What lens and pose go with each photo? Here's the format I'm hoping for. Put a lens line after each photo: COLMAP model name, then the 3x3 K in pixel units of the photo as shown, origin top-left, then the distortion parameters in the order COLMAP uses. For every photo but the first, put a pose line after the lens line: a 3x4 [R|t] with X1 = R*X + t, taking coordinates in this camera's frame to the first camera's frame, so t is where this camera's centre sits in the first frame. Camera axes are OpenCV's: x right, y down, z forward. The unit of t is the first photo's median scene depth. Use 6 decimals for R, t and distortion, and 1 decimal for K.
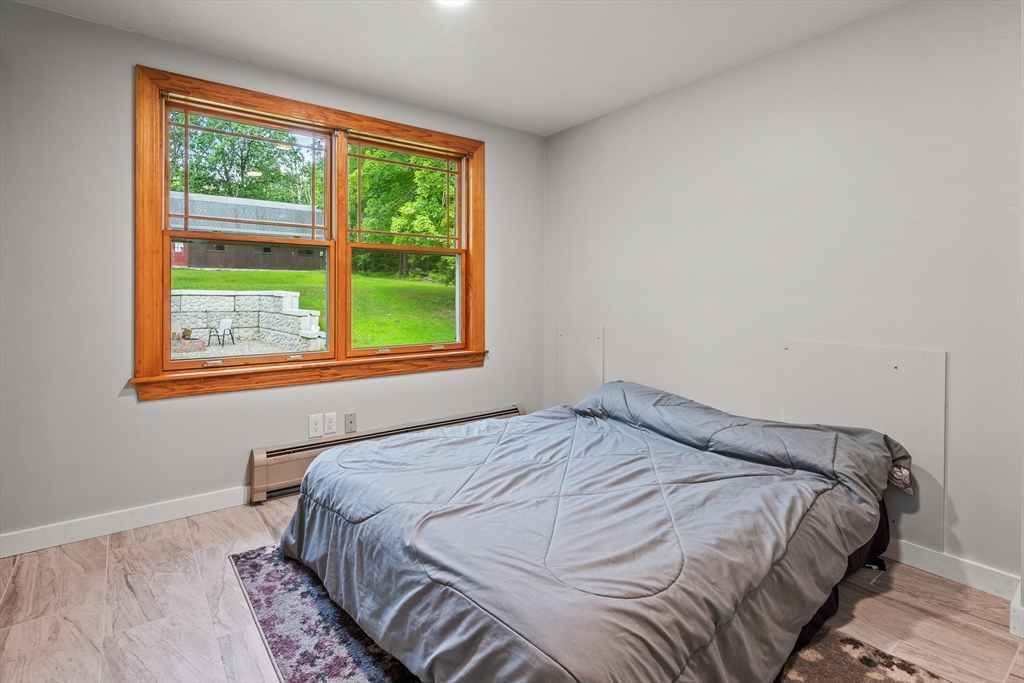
lens RADIAL K [[442.4, 0, 532.9], [0, 442.4, 296.5], [0, 0, 1]] dist [0.001665, 0.000040]
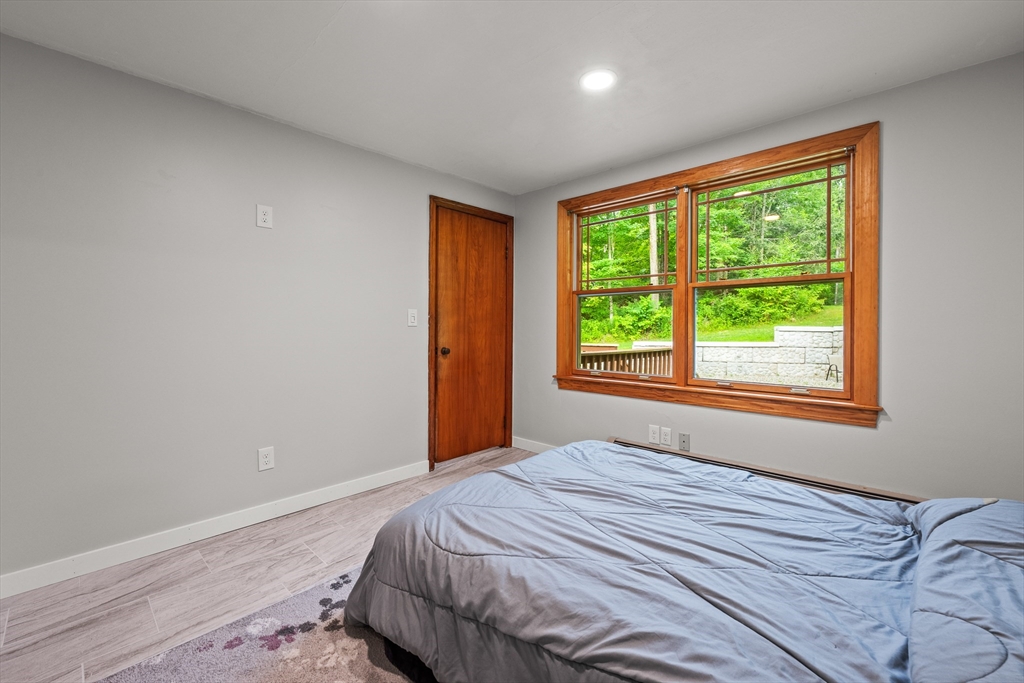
lens RADIAL K [[425.4, 0, 513.5], [0, 425.4, 339.2], [0, 0, 1]] dist [-0.001512, 0.000094]
pose [[0.221535, 0.023923, -0.974859, 0.758856], [-0.009319, 0.999705, 0.022414, -0.001183], [0.975108, 0.004119, 0.221693, 0.442880]]
